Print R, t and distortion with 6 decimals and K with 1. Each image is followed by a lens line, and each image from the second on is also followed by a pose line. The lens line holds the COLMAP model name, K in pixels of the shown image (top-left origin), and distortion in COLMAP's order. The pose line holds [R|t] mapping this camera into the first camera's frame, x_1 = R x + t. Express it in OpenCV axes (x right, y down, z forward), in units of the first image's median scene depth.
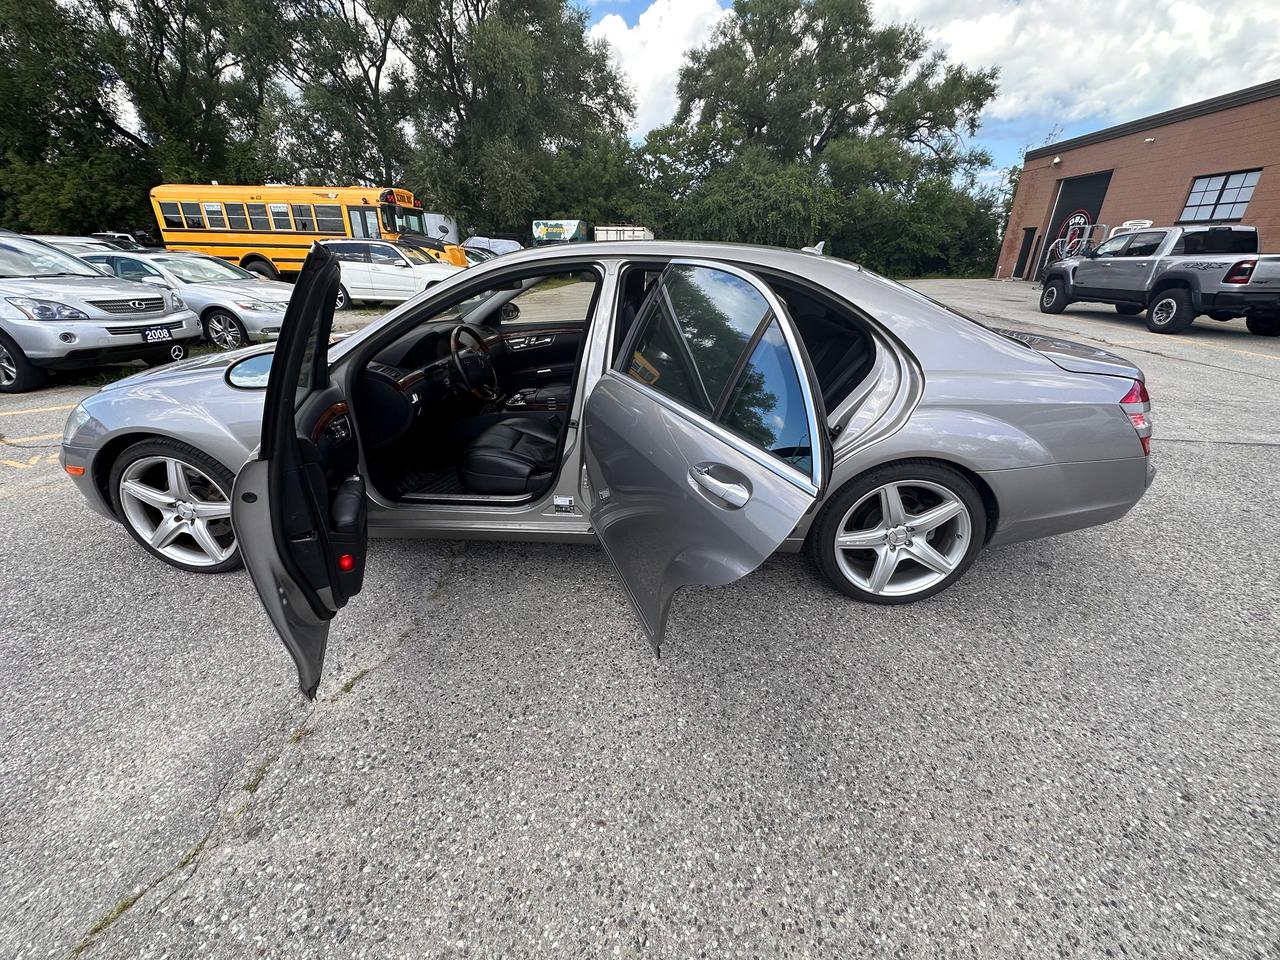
lens RADIAL K [[510.6, 0, 638.3], [0, 510.6, 478.5], [0, 0, 1]] dist [-0.001136, -0.000176]
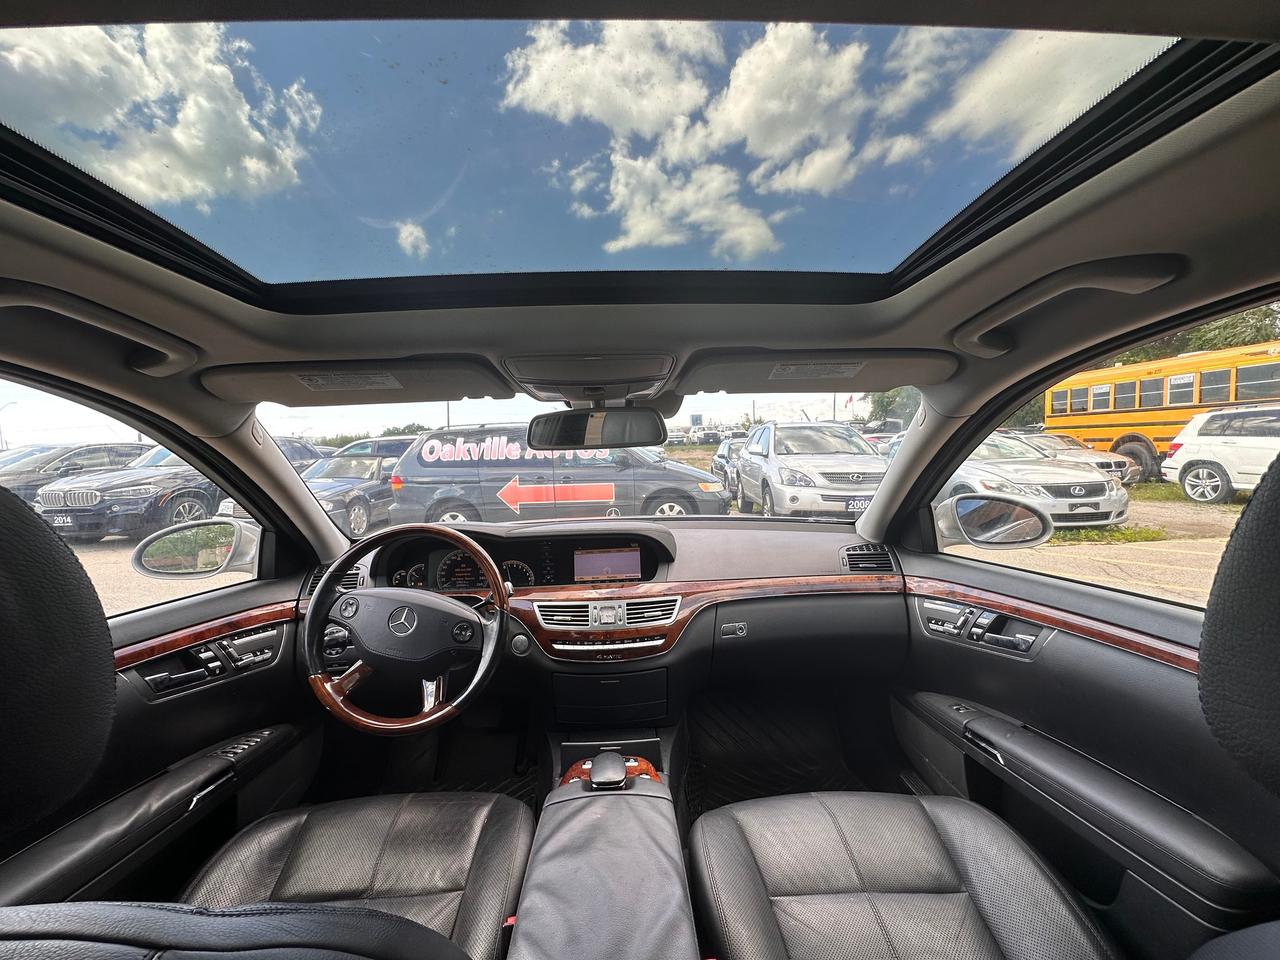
lens RADIAL K [[510.6, 0, 641.3], [0, 510.6, 482.7], [0, 0, 1]] dist [-0.001136, -0.000176]
pose [[0.101661, 0.048108, -0.993655, 0.057296], [-0.373349, 0.927667, 0.006715, -0.272694], [0.922104, 0.370298, 0.112269, 0.755419]]
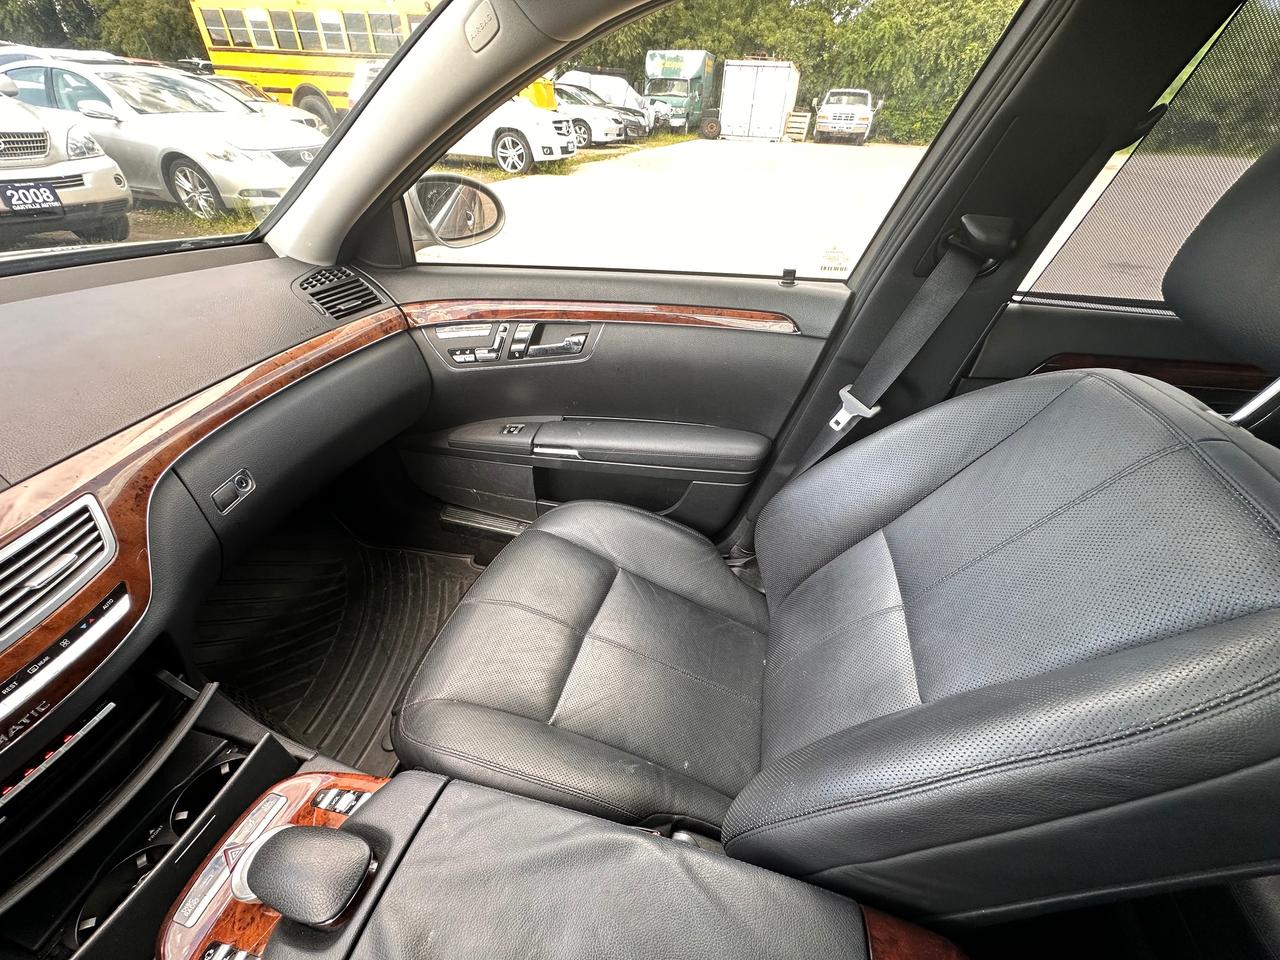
lens RADIAL K [[510.6, 0, 637.3], [0, 510.6, 479.9], [0, 0, 1]] dist [-0.001136, -0.000176]
pose [[0.979159, 0.138567, -0.148480, -0.096288], [-0.103192, 0.969129, 0.223922, -0.262925], [0.174924, -0.203933, 0.963230, 0.734979]]
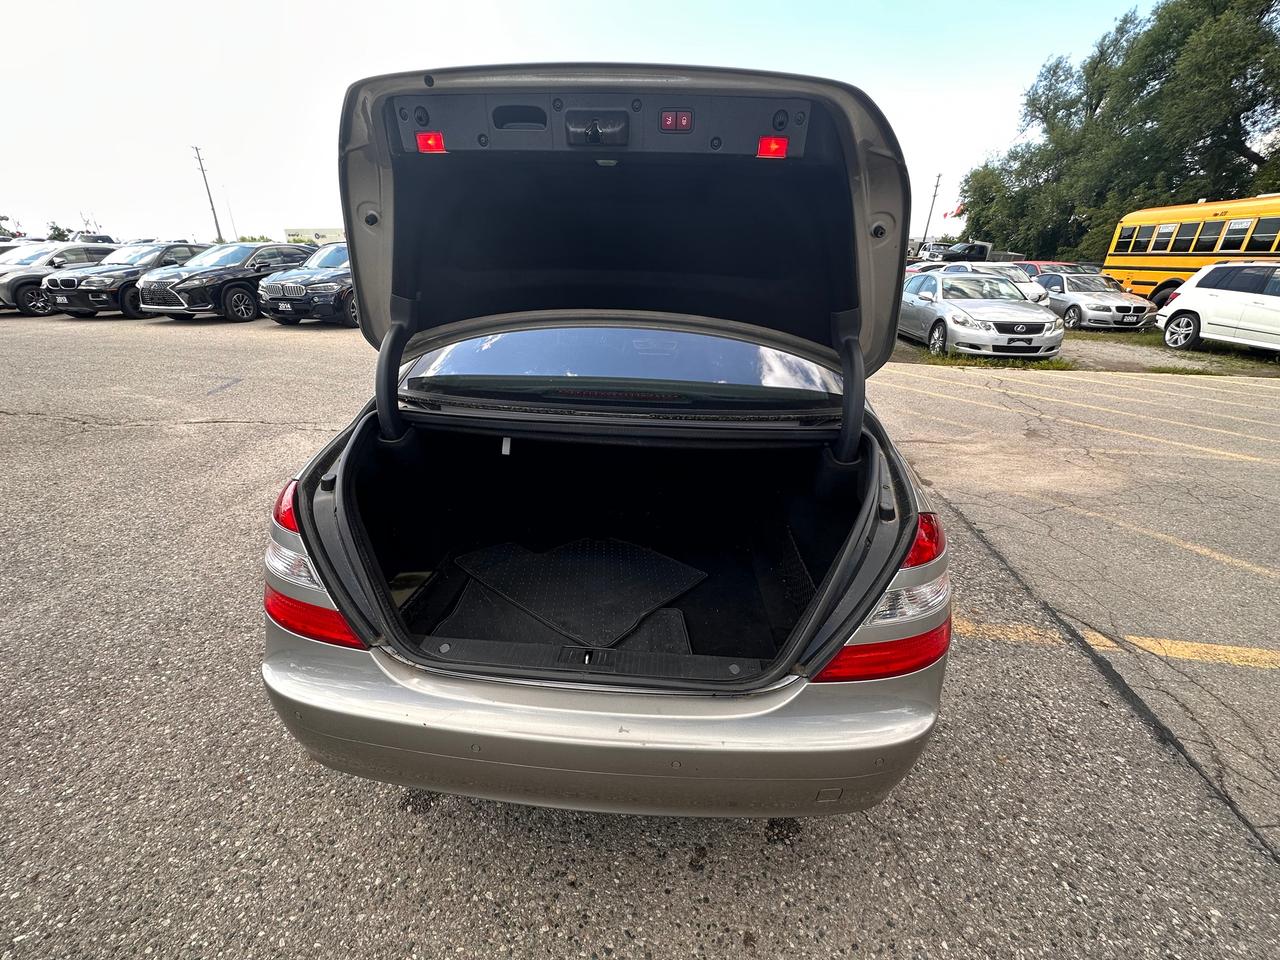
lens RADIAL K [[510.6, 0, 641.1], [0, 510.6, 482.2], [0, 0, 1]] dist [-0.001136, -0.000176]
pose [[-0.015639, 0.387246, -0.921844, 0.866284], [-0.420119, 0.834080, 0.357505, -0.322172], [0.907334, 0.392875, 0.149645, 0.728301]]
